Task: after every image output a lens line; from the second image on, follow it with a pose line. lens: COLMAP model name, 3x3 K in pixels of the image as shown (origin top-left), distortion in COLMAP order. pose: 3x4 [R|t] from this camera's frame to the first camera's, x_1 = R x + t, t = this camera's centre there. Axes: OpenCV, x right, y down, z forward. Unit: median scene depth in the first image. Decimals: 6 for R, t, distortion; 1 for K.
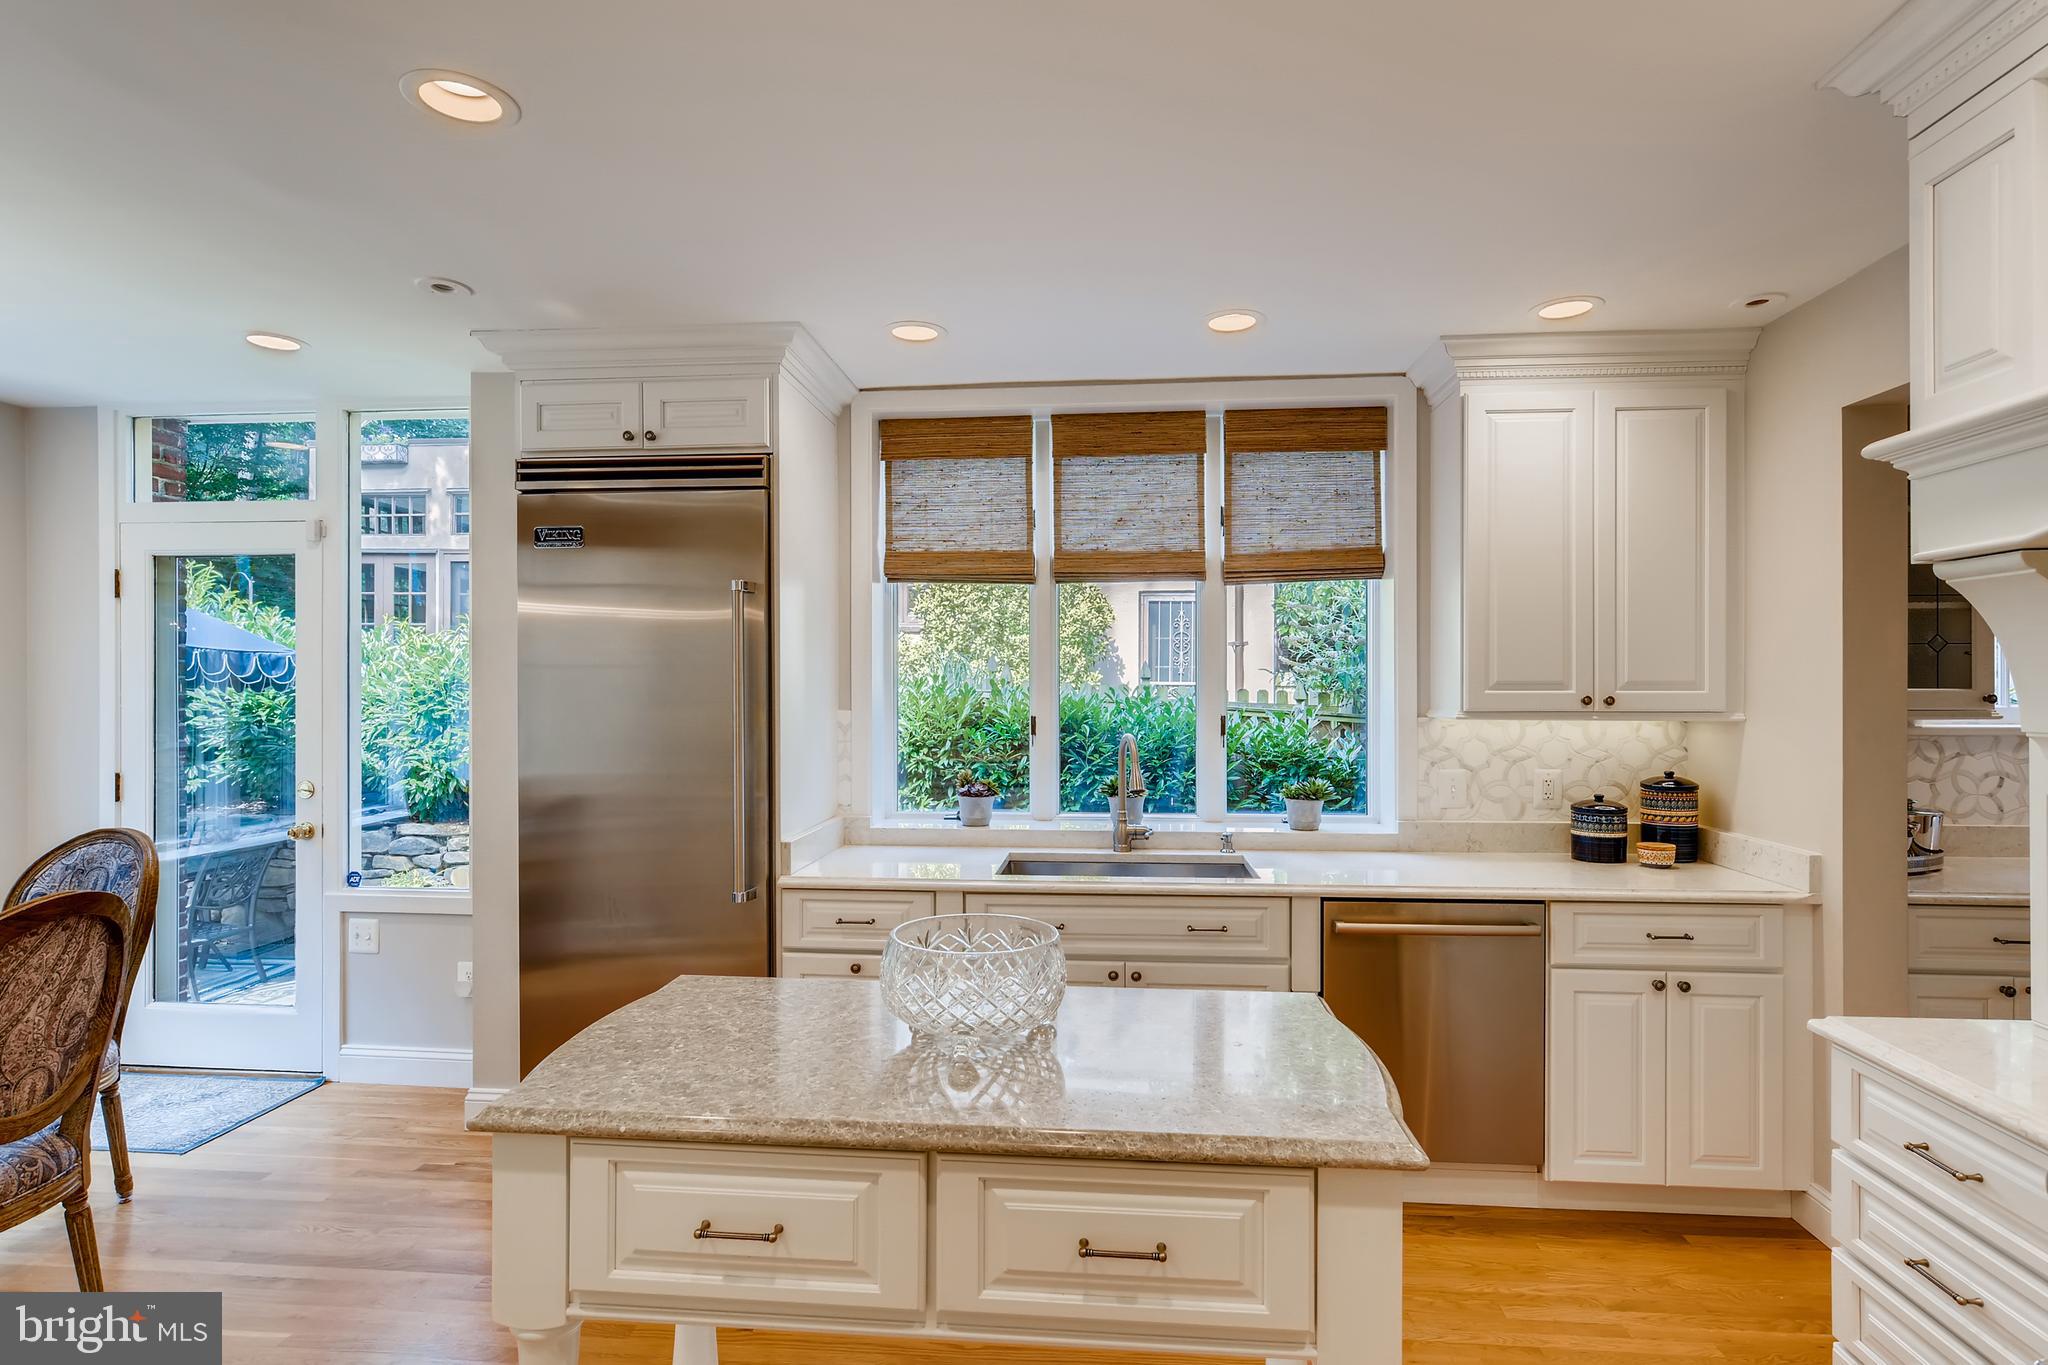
lens RADIAL K [[1032.6, 0, 1033.4], [0, 1032.6, 694.2], [0, 0, 1]] dist [0.002819, 0.000822]
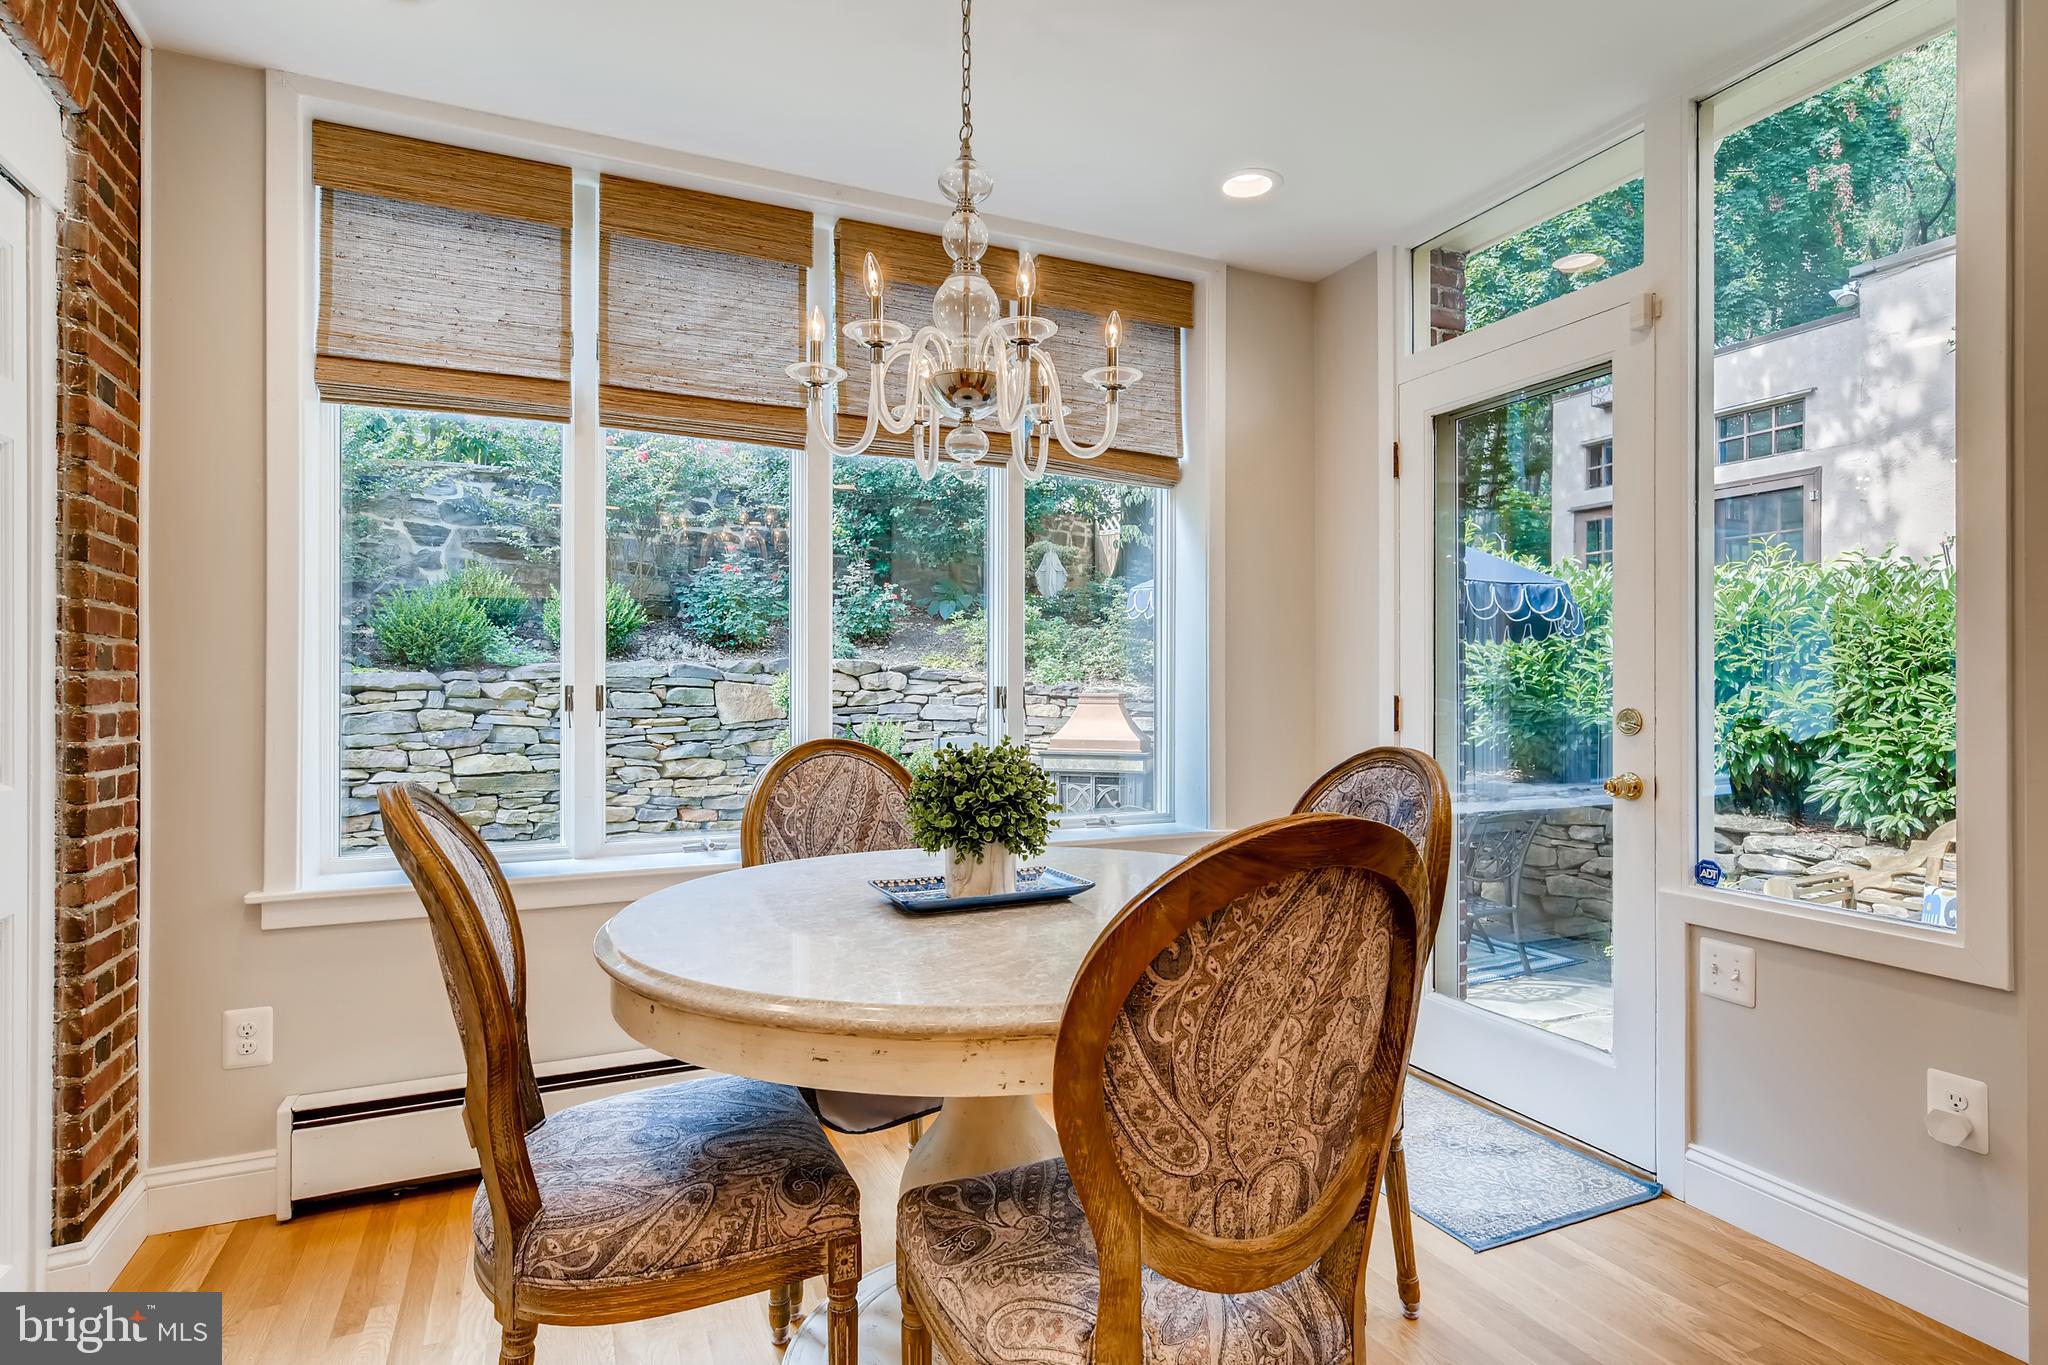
lens RADIAL K [[1049.8, 0, 1035.1], [0, 1049.8, 684.9], [0, 0, 1]] dist [0.002391, 0.001114]
pose [[0.496934, -0.005210, -0.867773, -0.355744], [-0.002209, 0.999971, -0.007269, 0.082852], [0.867785, 0.005529, 0.496908, 0.395246]]
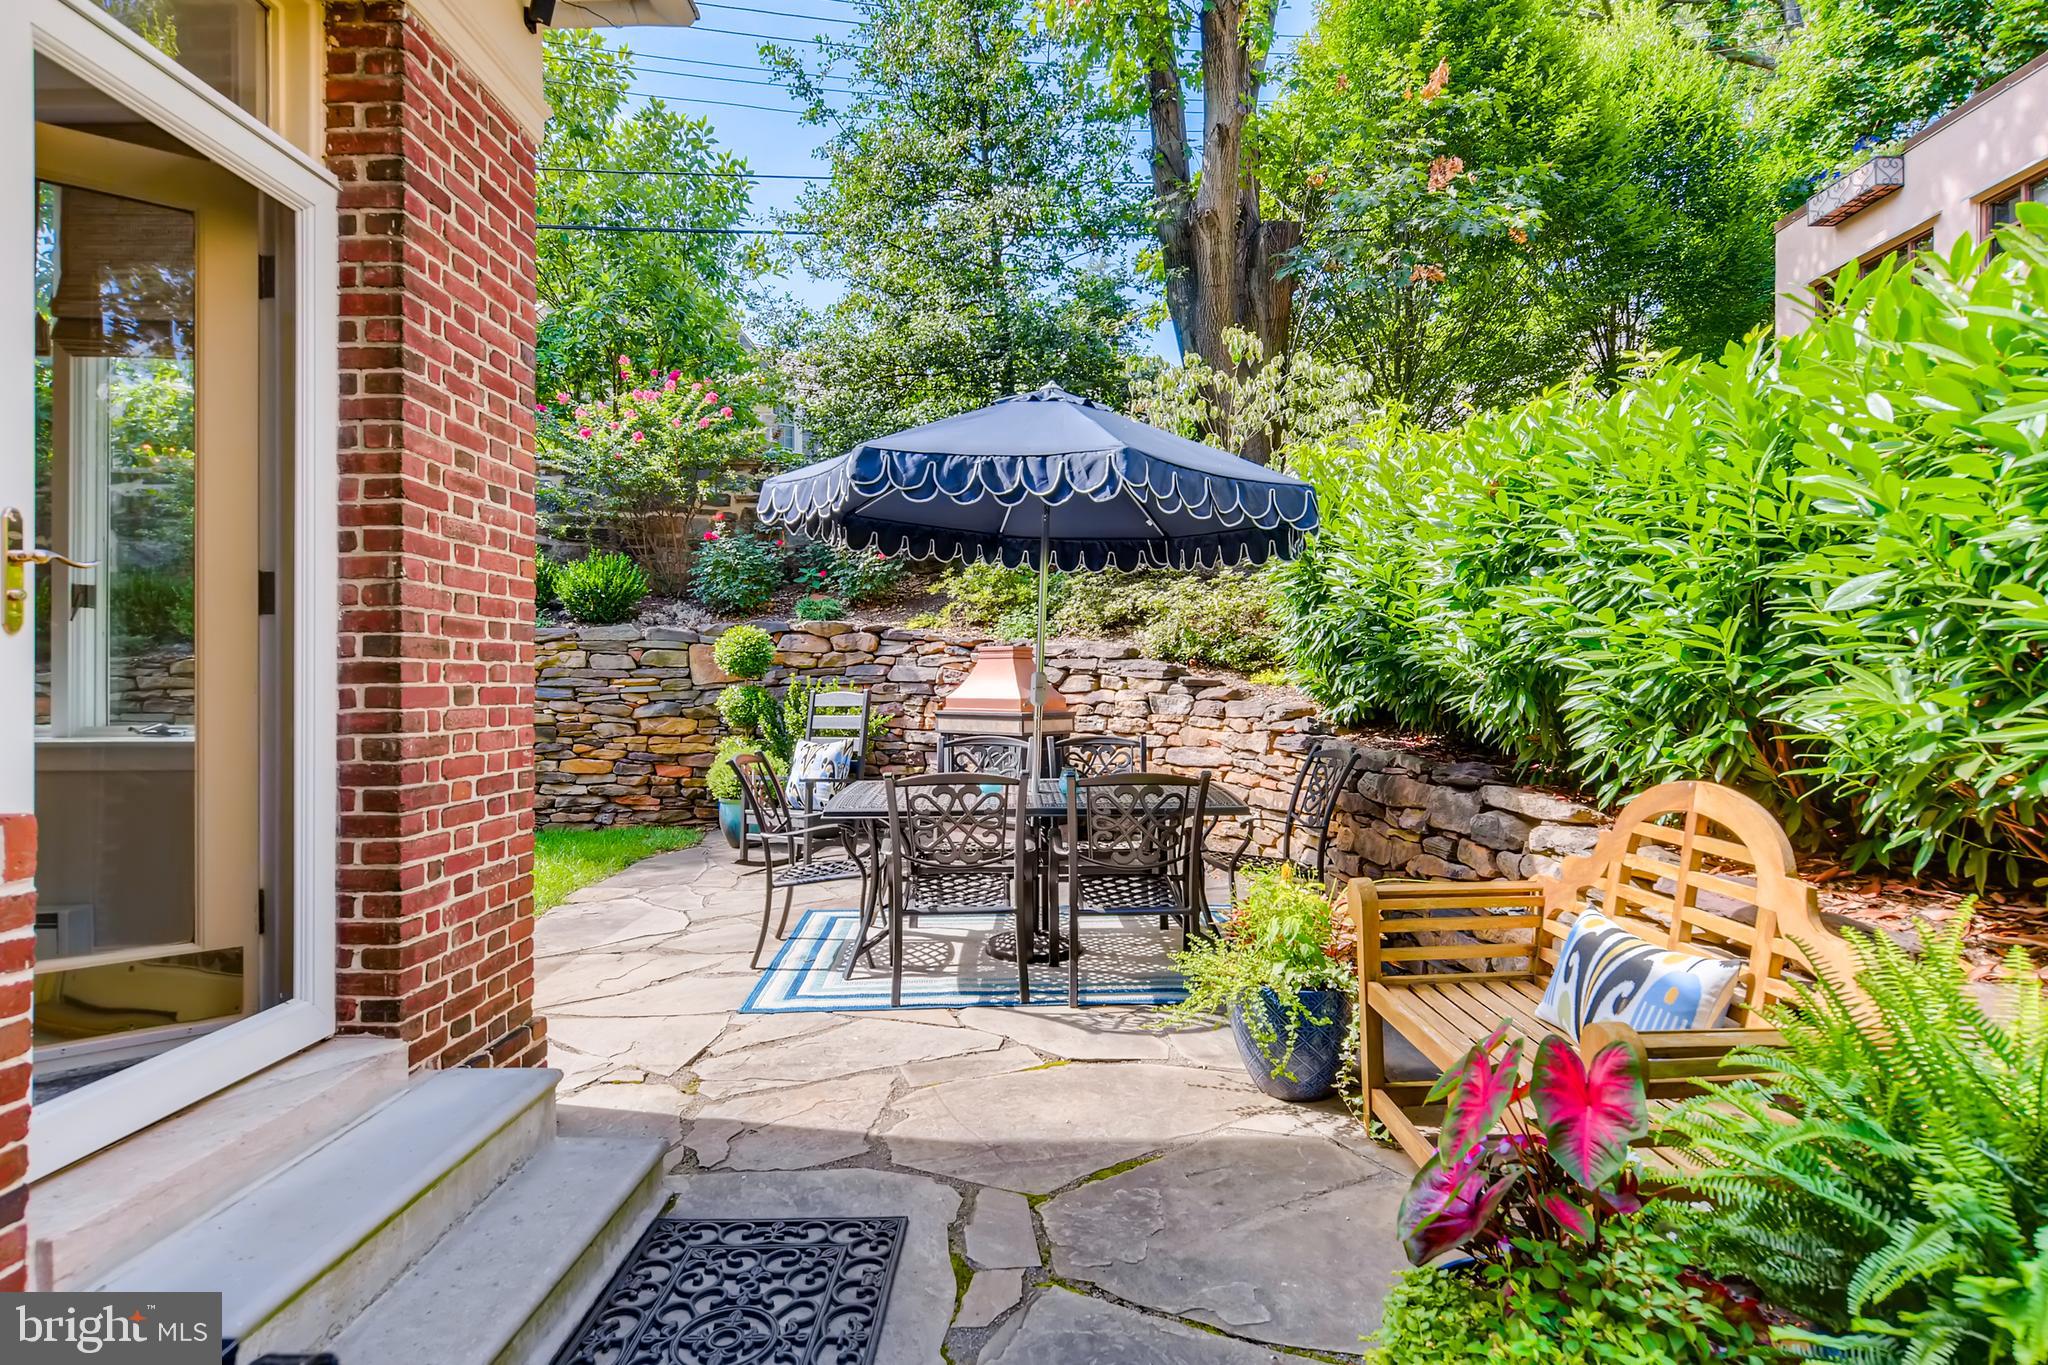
lens RADIAL K [[1049.8, 0, 1035.1], [0, 1049.8, 684.9], [0, 0, 1]] dist [0.002391, 0.001114]
pose [[0.080590, -0.002796, -0.996743, -0.230183], [0.001524, 0.999995, -0.002682, 0.169027], [0.996746, -0.001303, 0.080594, 1.633120]]
